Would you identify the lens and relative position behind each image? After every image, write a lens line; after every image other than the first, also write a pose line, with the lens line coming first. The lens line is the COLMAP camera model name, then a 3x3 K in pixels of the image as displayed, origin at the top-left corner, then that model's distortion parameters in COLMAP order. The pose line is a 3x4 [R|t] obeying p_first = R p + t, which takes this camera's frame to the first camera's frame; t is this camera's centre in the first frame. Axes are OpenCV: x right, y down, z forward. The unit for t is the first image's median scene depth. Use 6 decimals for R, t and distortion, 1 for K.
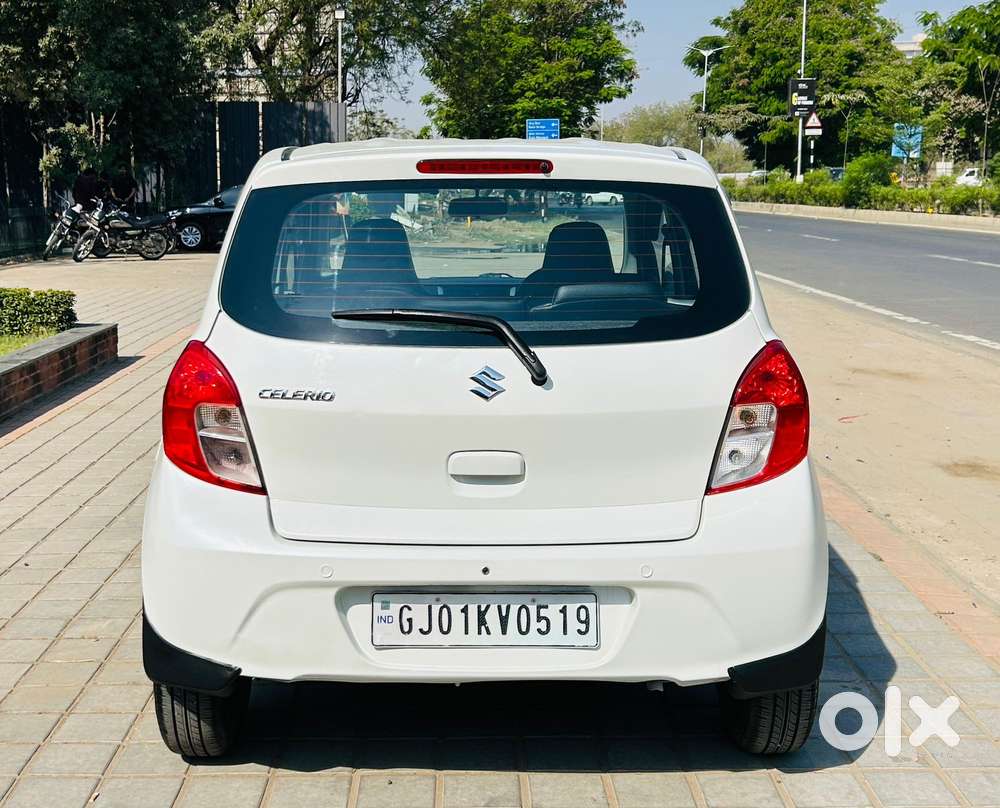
lens RADIAL K [[1364.1, 0, 500.0], [0, 1364.1, 404.0], [0, 0, 1]] dist [0.192202, -0.547389]
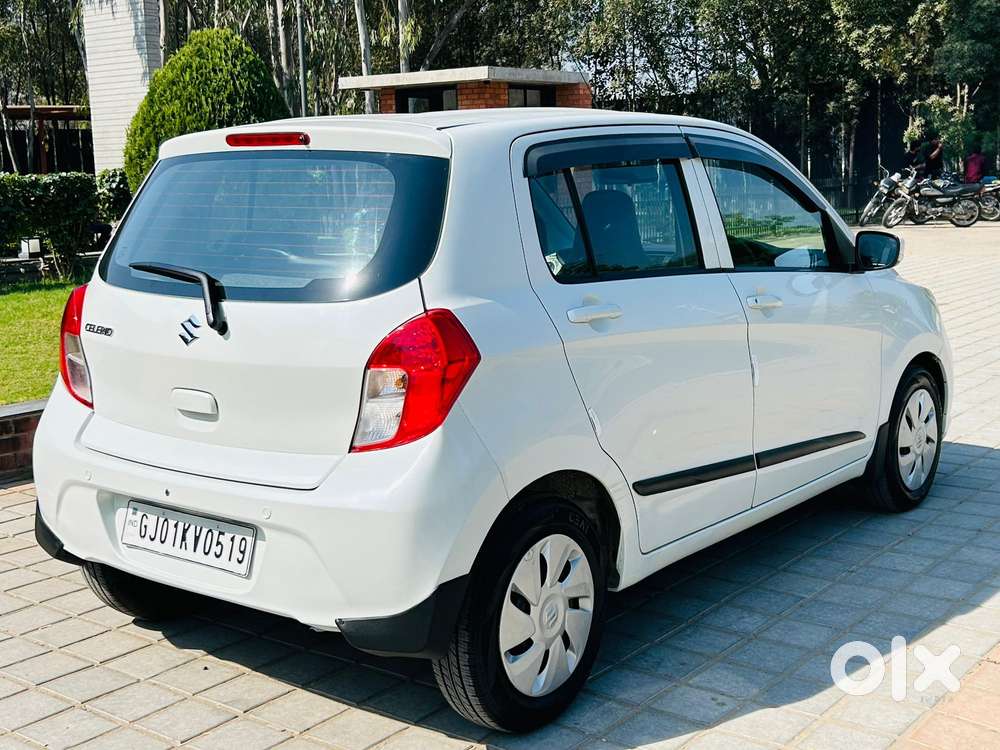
lens RADIAL K [[1329.2, 0, 504.2], [0, 1329.2, 357.2], [0, 0, 1]] dist [0.032697, 0.003630]
pose [[0.777224, 0.073573, -0.624908, 0.786734], [-0.077460, 0.996774, 0.021013, -0.032187], [0.624438, 0.032074, 0.780416, 0.260374]]
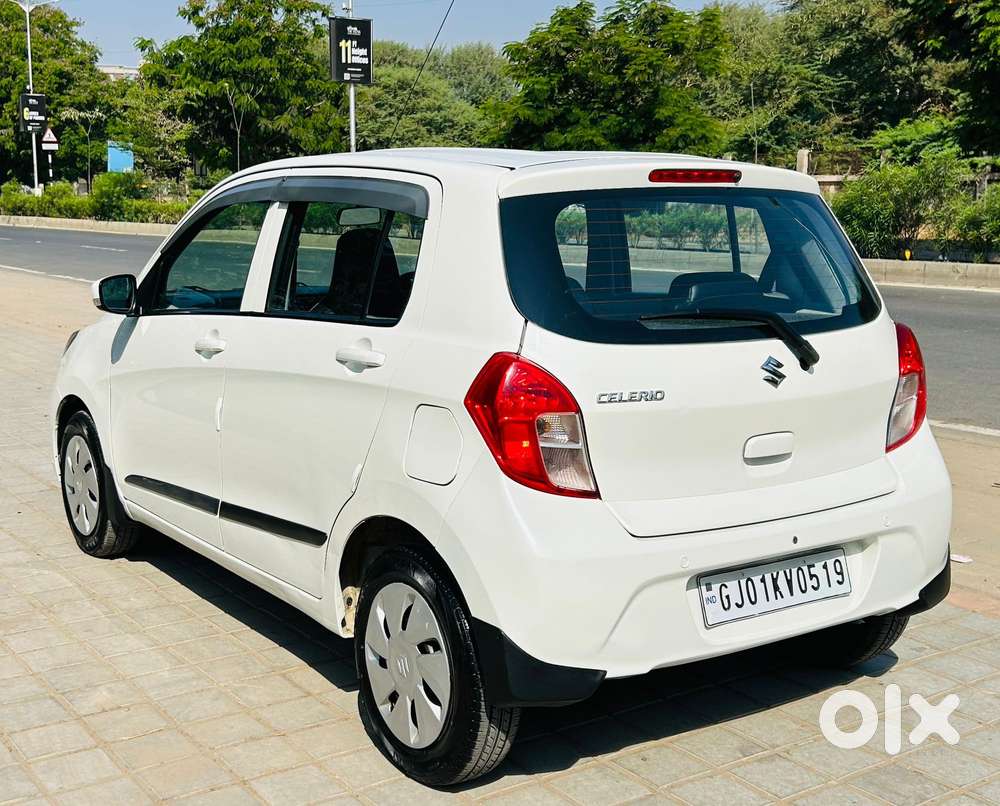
lens RADIAL K [[1289.9, 0, 500.0], [0, 1289.9, 403.0], [0, 0, 1]] dist [0.062707, -0.125857]
pose [[0.832500, -0.085600, 0.547372, -0.675691], [0.086139, 0.995976, 0.024745, -0.030687], [-0.547287, 0.026550, 0.836524, 0.218400]]
